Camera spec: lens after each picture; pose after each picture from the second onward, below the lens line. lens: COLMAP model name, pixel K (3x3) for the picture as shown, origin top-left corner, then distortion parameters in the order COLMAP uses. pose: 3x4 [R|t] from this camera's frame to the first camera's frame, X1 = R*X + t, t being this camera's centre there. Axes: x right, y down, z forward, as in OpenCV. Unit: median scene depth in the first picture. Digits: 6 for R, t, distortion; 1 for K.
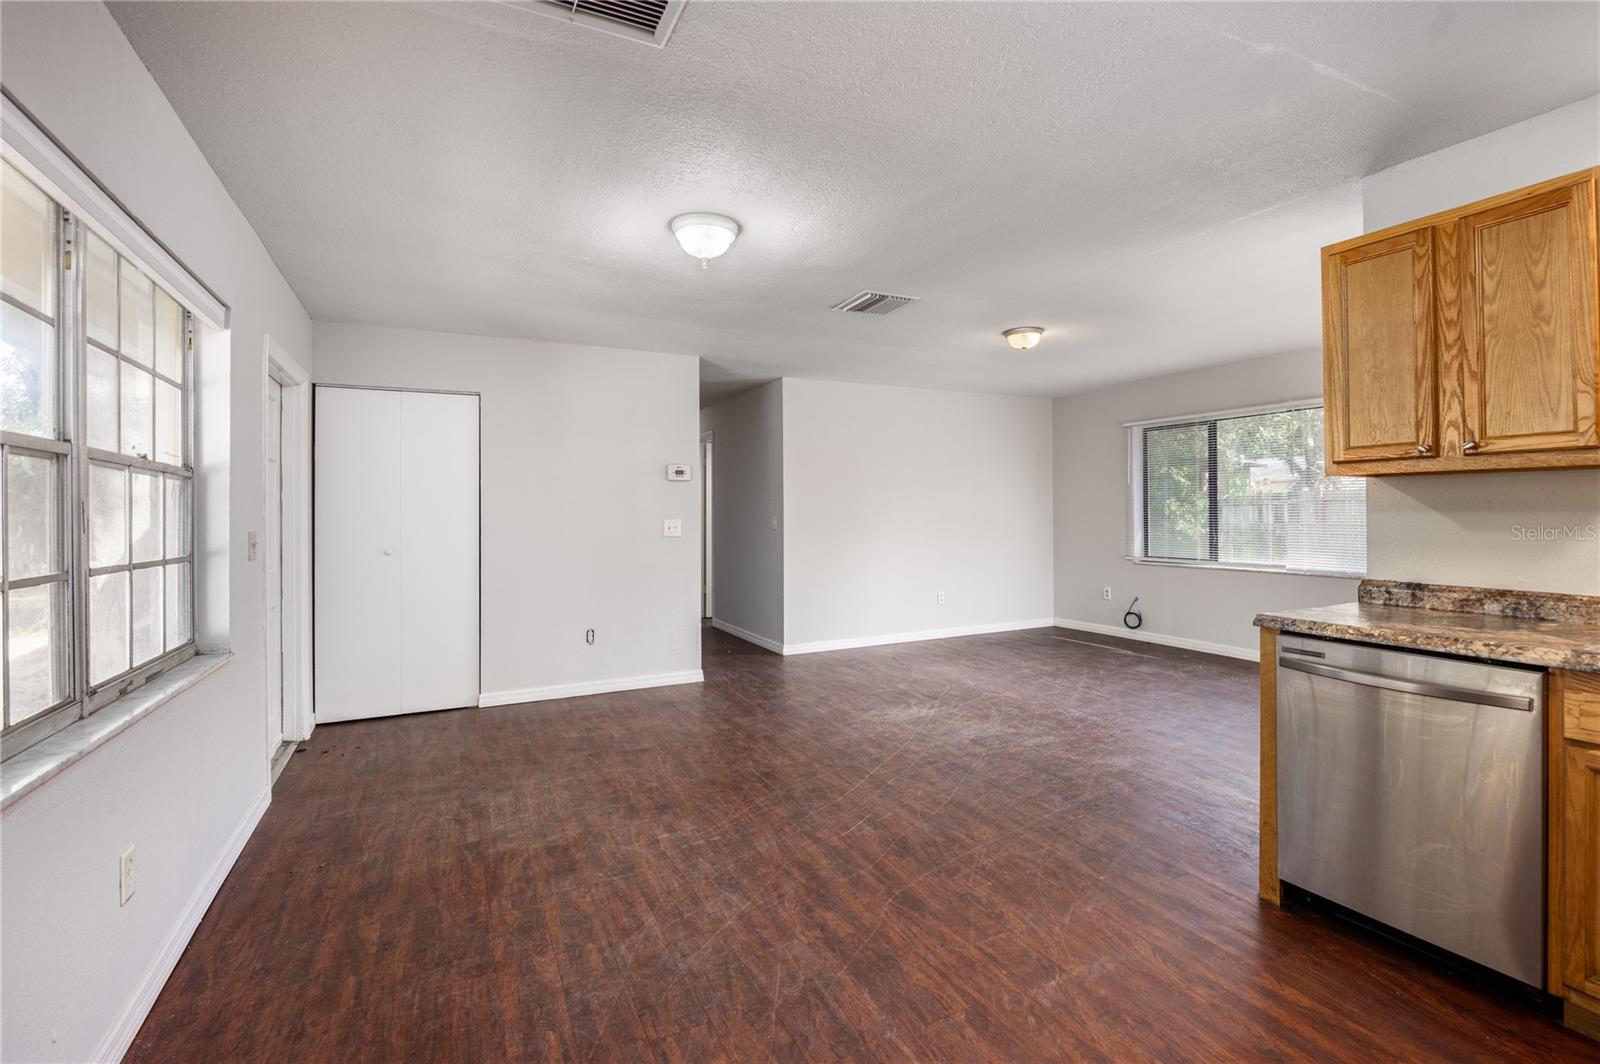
lens RADIAL K [[729.5, 0, 805.9], [0, 729.5, 507.4], [0, 0, 1]] dist [-0.014784, 0.000335]
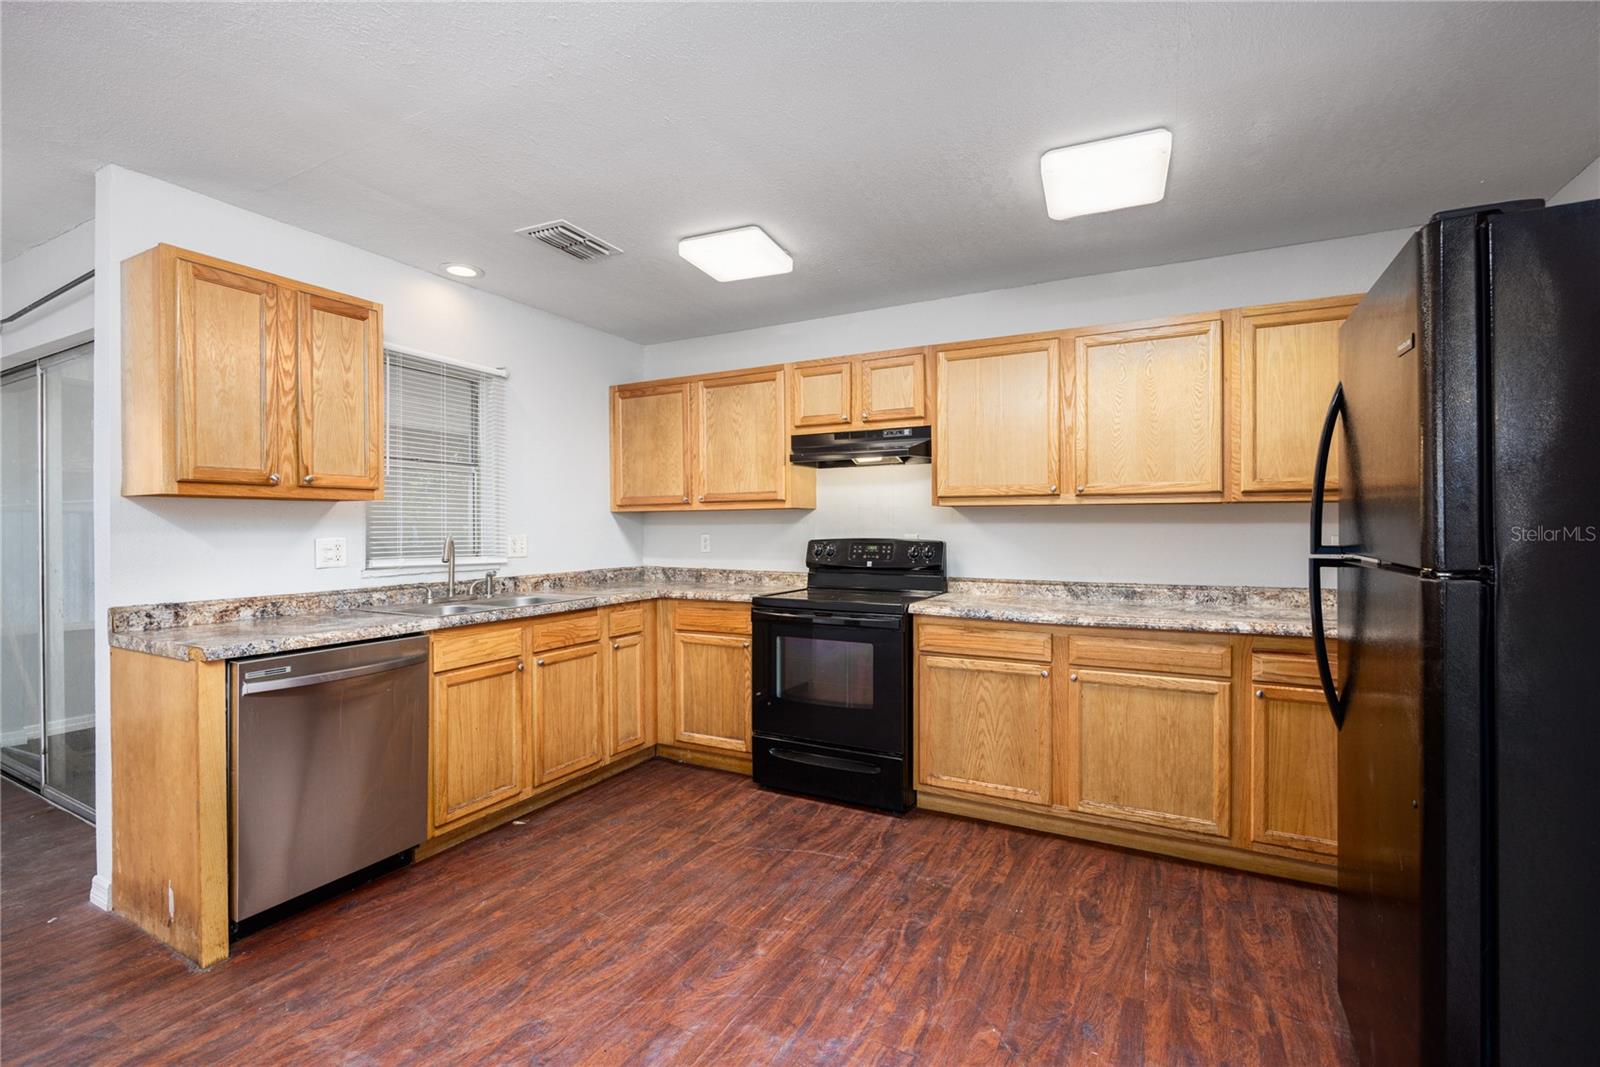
lens RADIAL K [[701.9, 0, 801.6], [0, 701.9, 529.3], [0, 0, 1]] dist [-0.008688, 0.000061]
pose [[-0.585087, 0.005612, 0.810951, -0.412130], [0.002502, 0.999984, -0.005115, 0.007640], [-0.810966, -0.000963, -0.585092, 0.753564]]
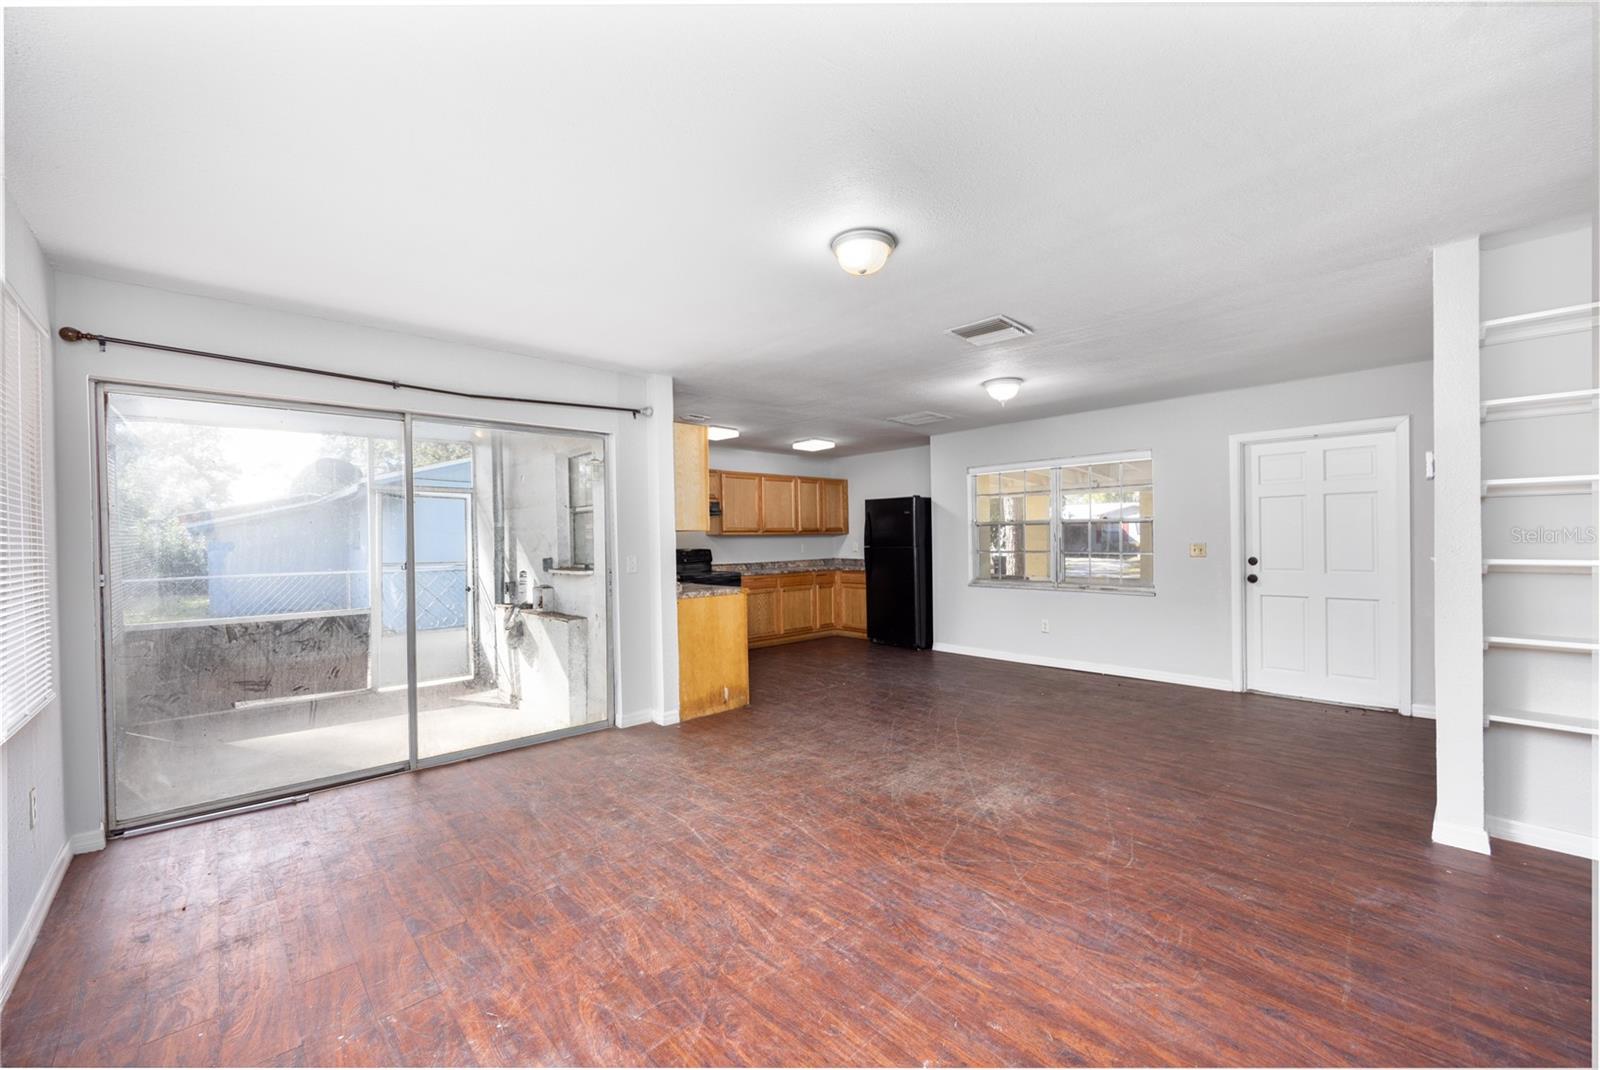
lens RADIAL K [[638.6, 0, 802.2], [0, 638.6, 546.4], [0, 0, 1]] dist [-0.006008, -0.000048]
pose [[-0.959446, 0.028936, -0.280403, 0.866527], [0.027550, 0.999581, 0.008883, -0.004000], [0.280542, 0.000798, -0.959841, 2.581718]]
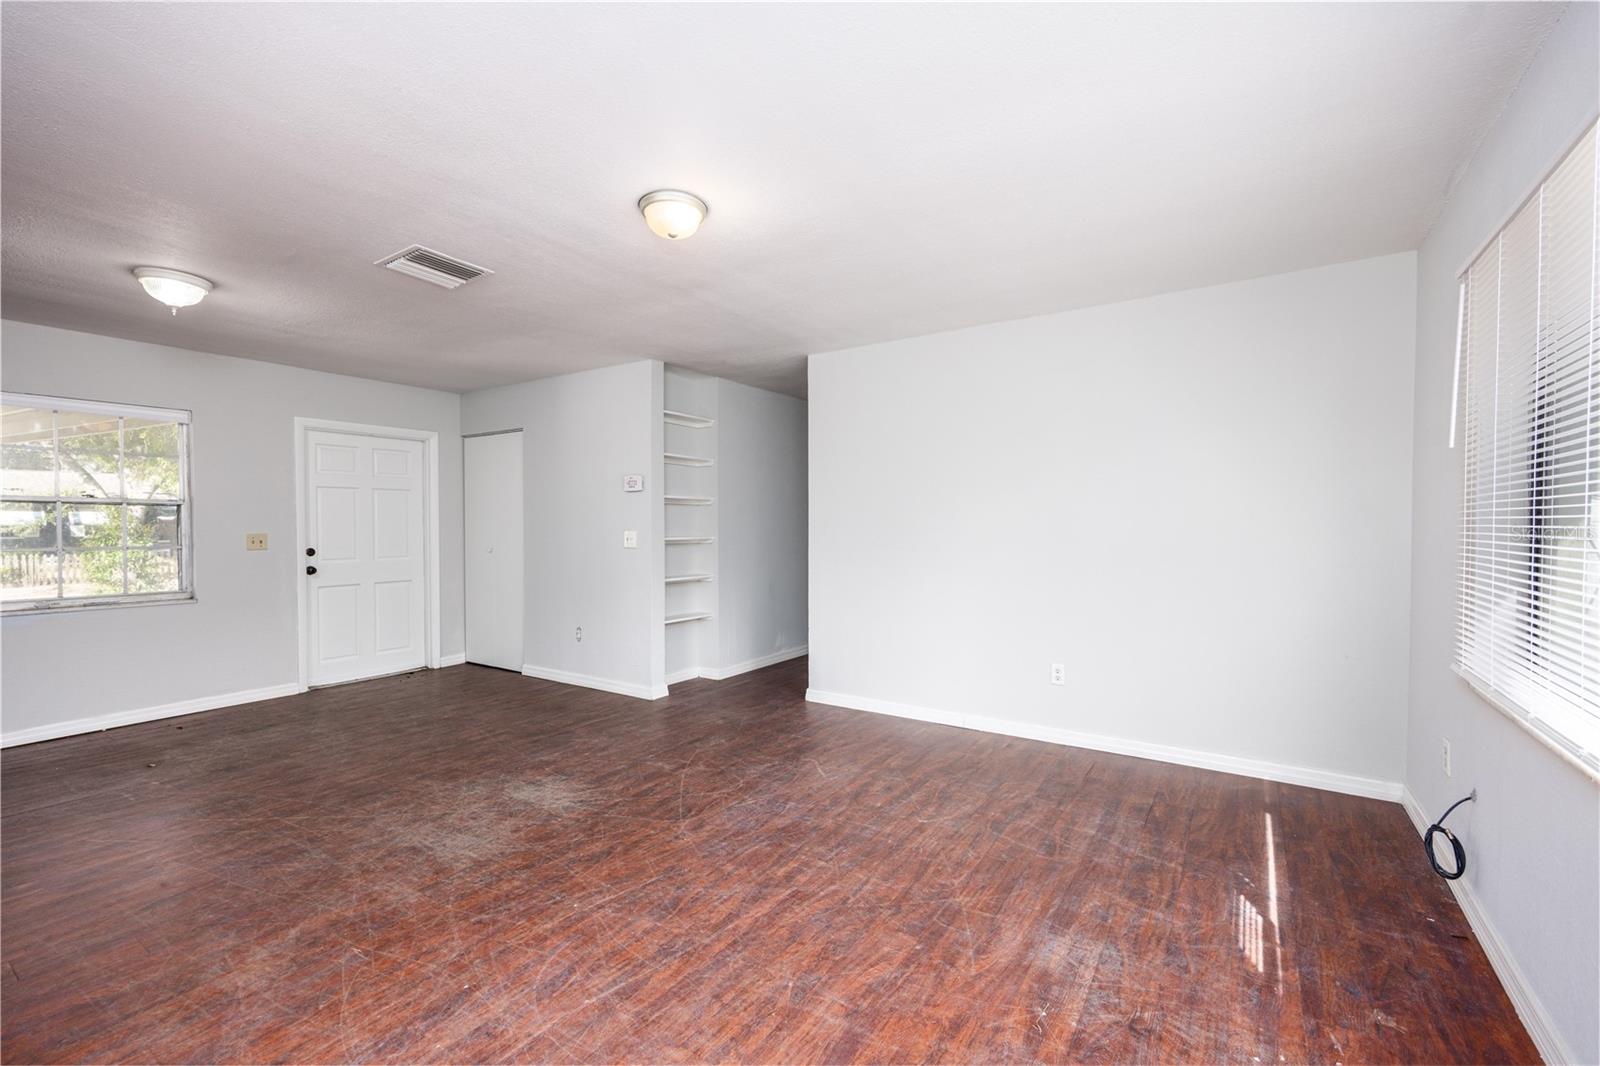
lens RADIAL K [[673.7, 0, 802.8], [0, 673.7, 533.5], [0, 0, 1]] dist [0.003761, 0.000623]
pose [[0.496778, 0.022180, -0.867594, 1.402757], [0.004287, 0.999598, 0.028009, -0.008156], [0.867867, -0.017634, 0.496484, 1.431879]]
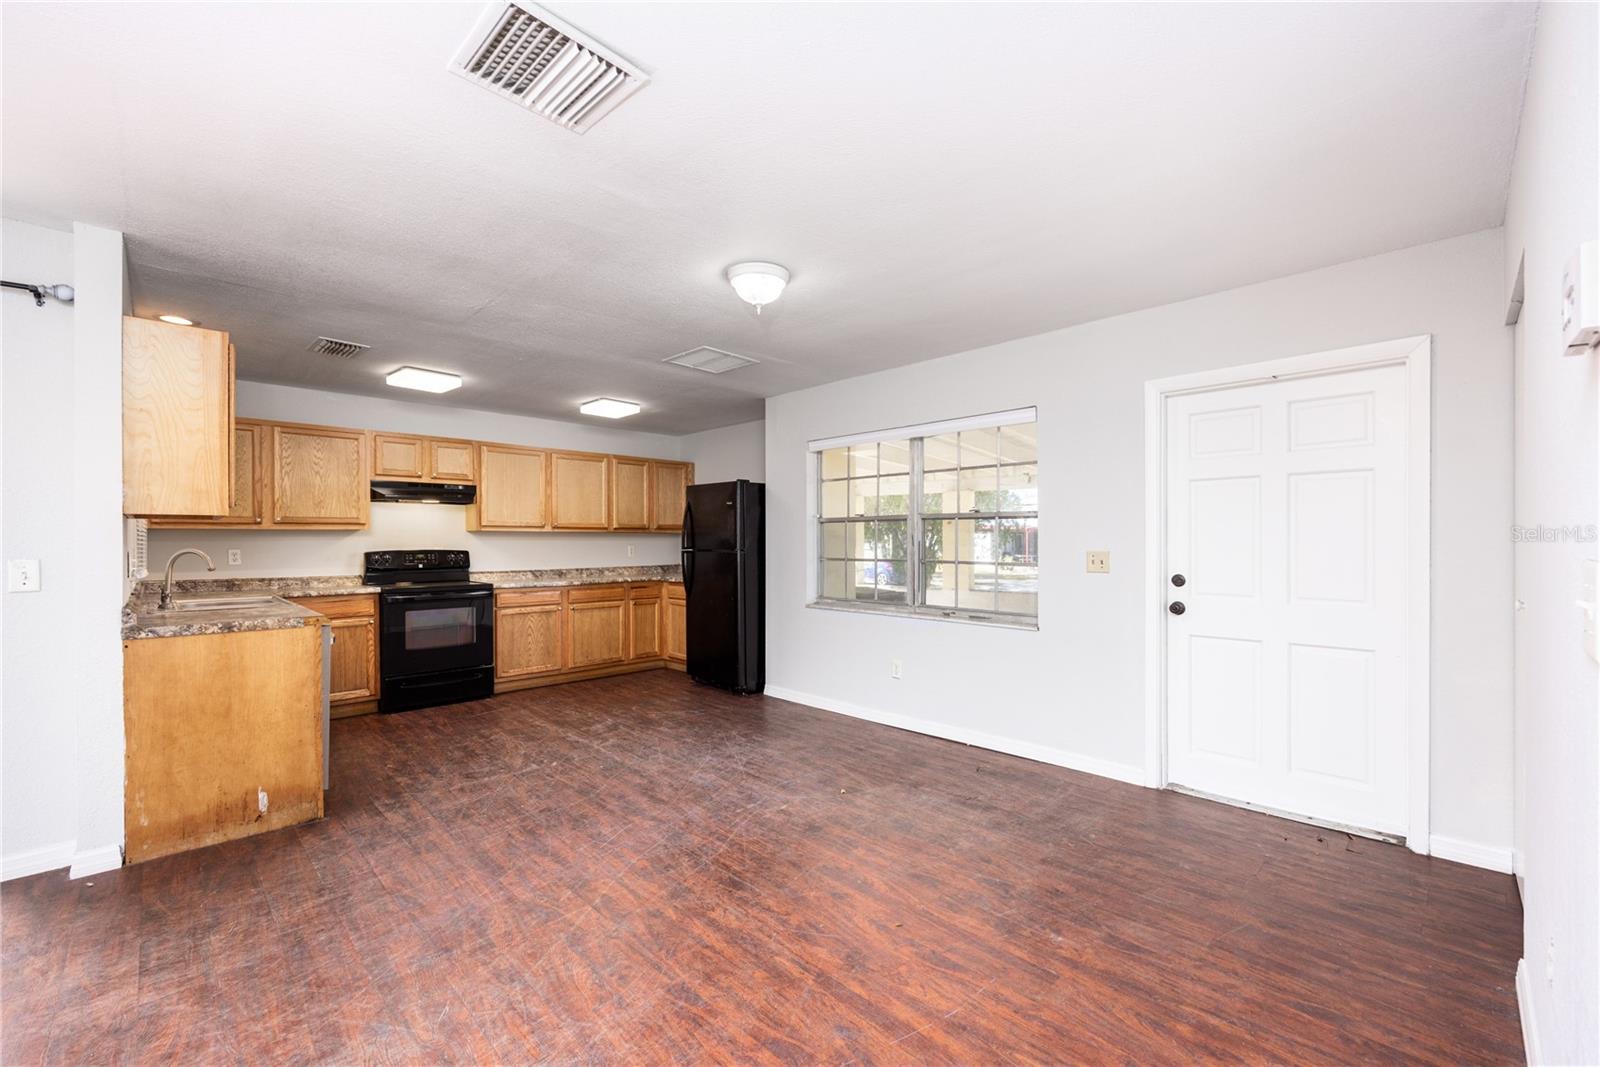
lens RADIAL K [[653.9, 0, 810.8], [0, 653.9, 541.7], [0, 0, 1]] dist [-0.001514, -0.000082]
pose [[-0.947406, 0.011380, -0.319832, 0.107288], [0.013309, 0.999904, -0.003847, 0.016822], [0.319758, -0.007901, -0.947466, 2.092707]]
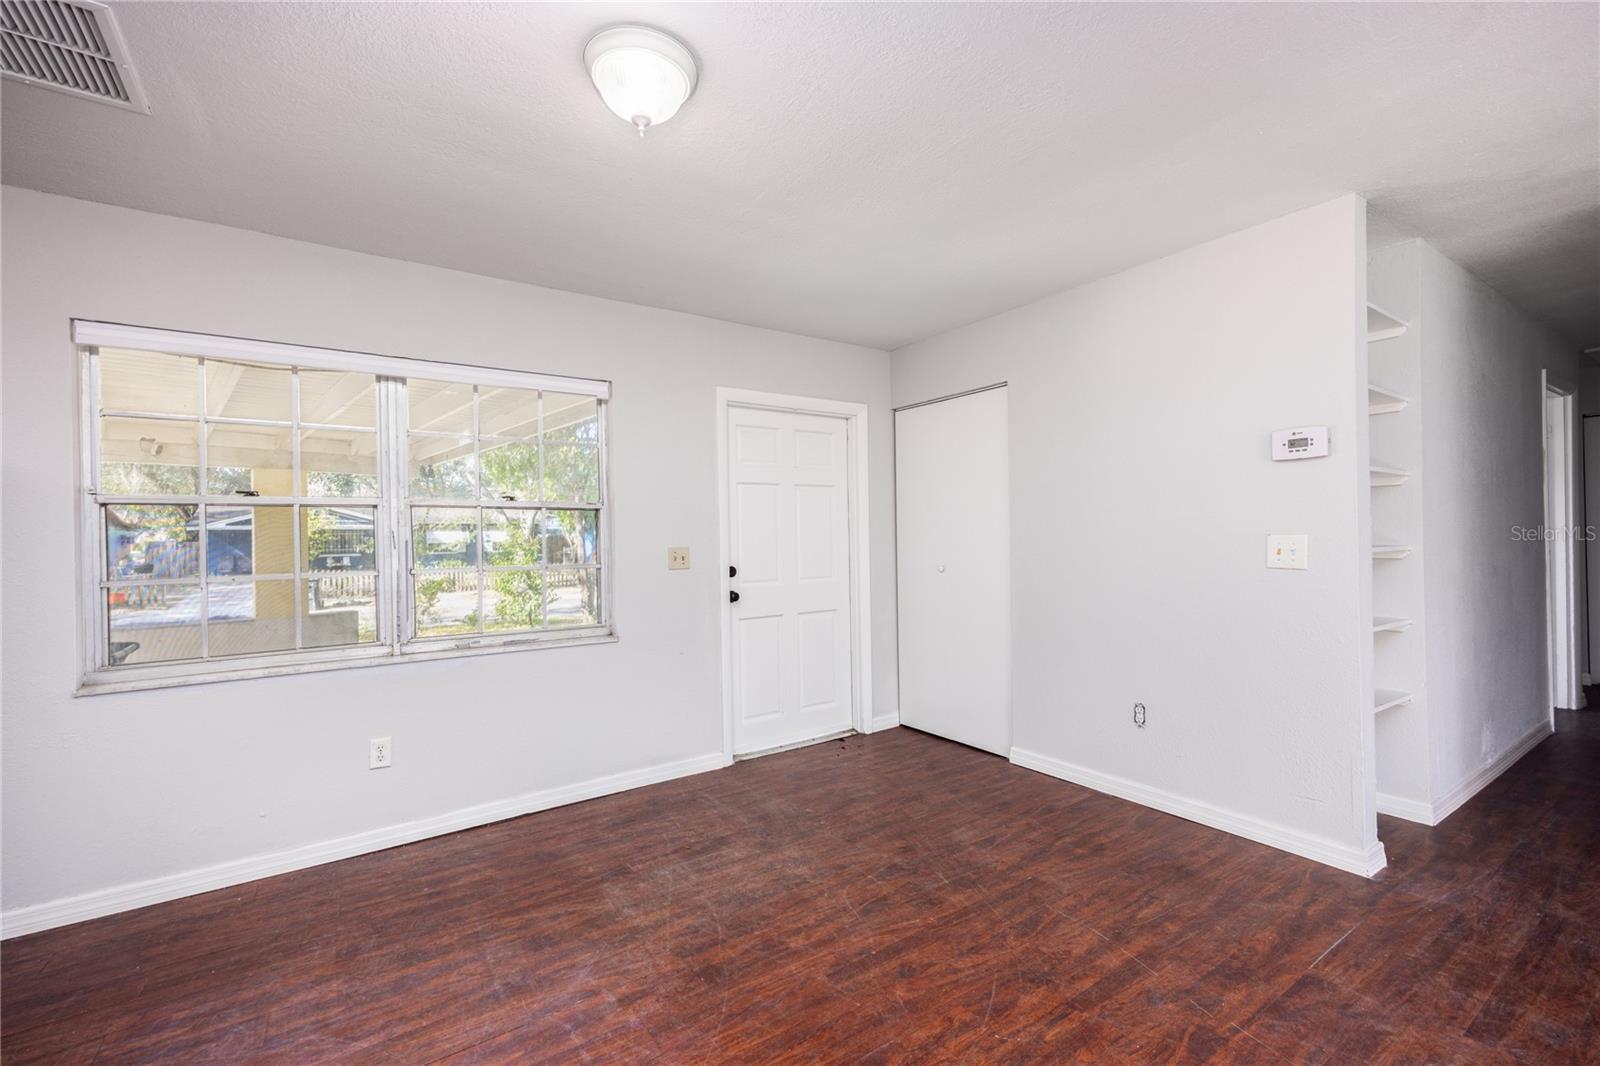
lens RADIAL K [[679.6, 0, 800.0], [0, 679.6, 533.0], [0, 0, 1]] dist [0.010805, -0.000101]
pose [[0.130609, 0.001558, -0.991433, 0.488956], [0.024378, 0.999691, 0.004782, 0.008398], [0.991134, -0.024793, 0.130531, 1.131955]]
